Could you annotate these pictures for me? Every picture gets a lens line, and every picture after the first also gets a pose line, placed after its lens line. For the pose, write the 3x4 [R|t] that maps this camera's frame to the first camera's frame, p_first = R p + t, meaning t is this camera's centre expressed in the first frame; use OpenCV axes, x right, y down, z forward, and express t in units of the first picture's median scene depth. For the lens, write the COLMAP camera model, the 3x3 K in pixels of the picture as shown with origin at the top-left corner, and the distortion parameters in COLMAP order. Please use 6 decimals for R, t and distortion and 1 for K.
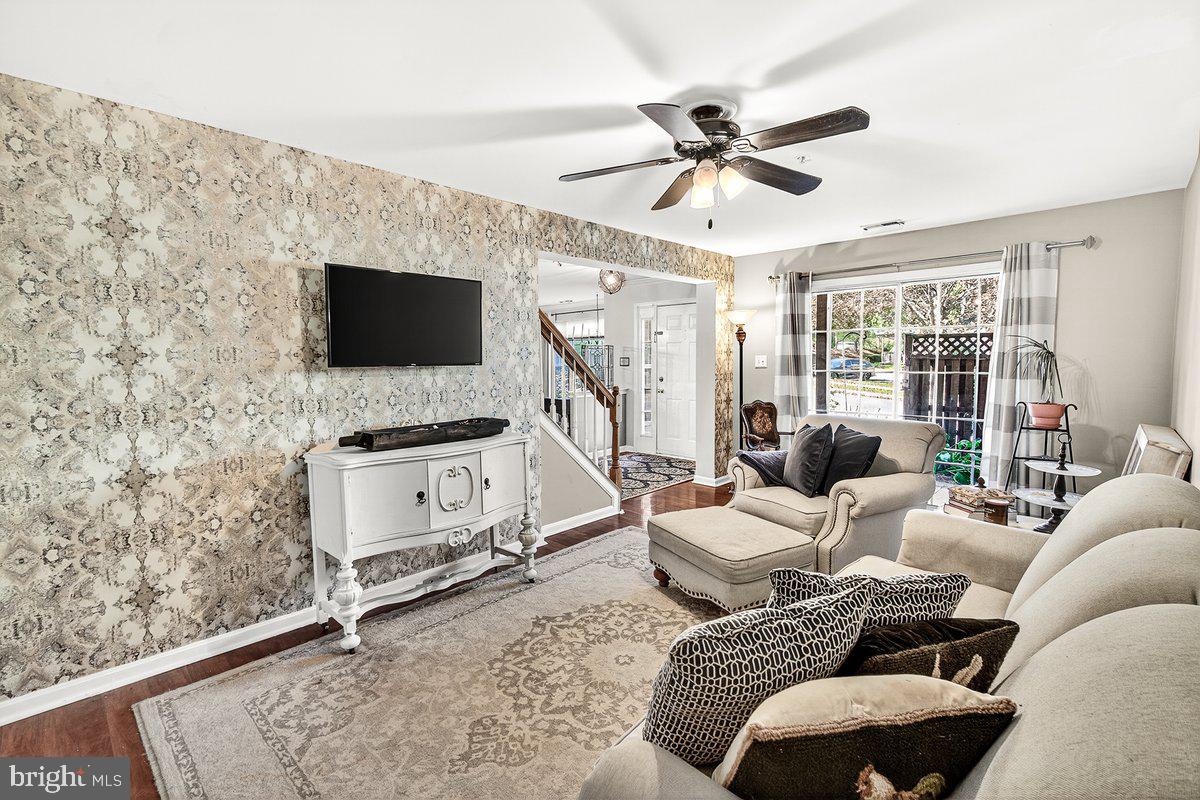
lens RADIAL K [[529.0, 0, 580.9], [0, 529.0, 401.5], [0, 0, 1]] dist [-0.001067, -0.000323]
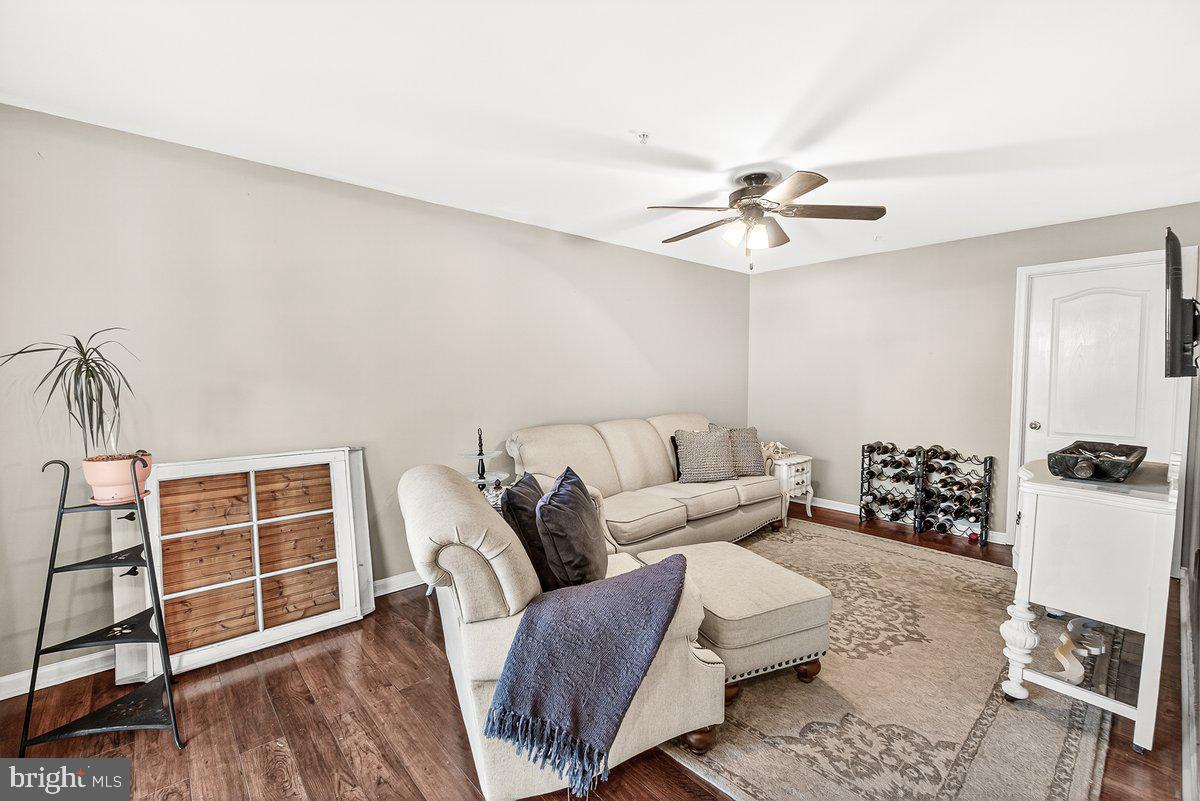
lens RADIAL K [[512.9, 0, 596.5], [0, 512.9, 396.9], [0, 0, 1]] dist [-0.001454, -0.000313]
pose [[-0.998804, 0.003936, 0.048740, 0.467020], [0.010549, 0.990628, 0.136179, -0.157122], [-0.047747, 0.136530, -0.989485, 1.900047]]
